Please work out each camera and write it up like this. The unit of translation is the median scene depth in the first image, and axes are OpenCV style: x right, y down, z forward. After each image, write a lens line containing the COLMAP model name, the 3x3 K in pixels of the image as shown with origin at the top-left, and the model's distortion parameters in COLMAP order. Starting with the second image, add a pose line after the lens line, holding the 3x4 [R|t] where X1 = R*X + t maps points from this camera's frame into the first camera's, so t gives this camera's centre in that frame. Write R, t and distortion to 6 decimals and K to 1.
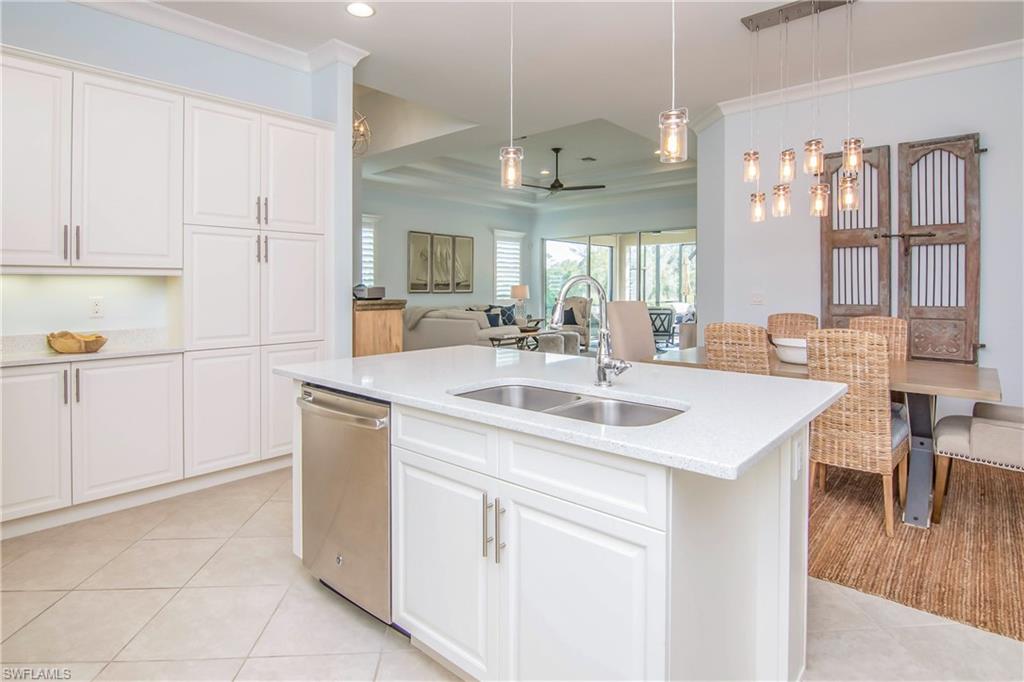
lens RADIAL K [[535.6, 0, 513.5], [0, 535.6, 363.9], [0, 0, 1]] dist [-0.001298, 0.000481]
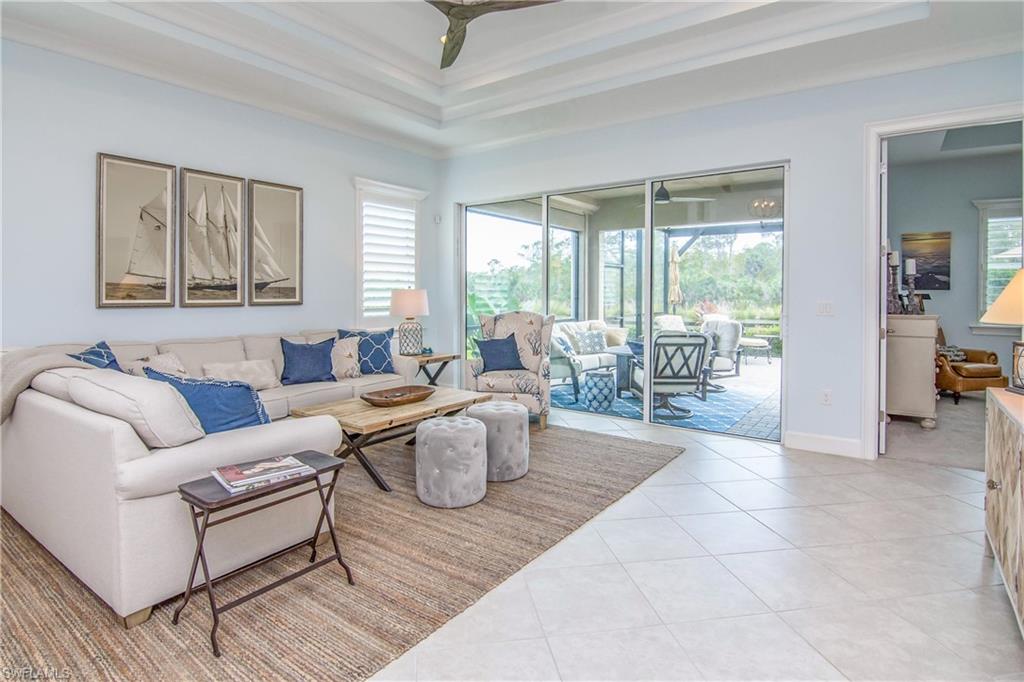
lens RADIAL K [[530.6, 0, 505.6], [0, 530.6, 295.7], [0, 0, 1]] dist [-0.001654, -0.000435]
pose [[0.997495, 0.002142, 0.070700, 0.068245], [0.007609, 0.990492, -0.137360, -0.073380], [-0.070322, 0.137554, 0.987995, 0.513827]]
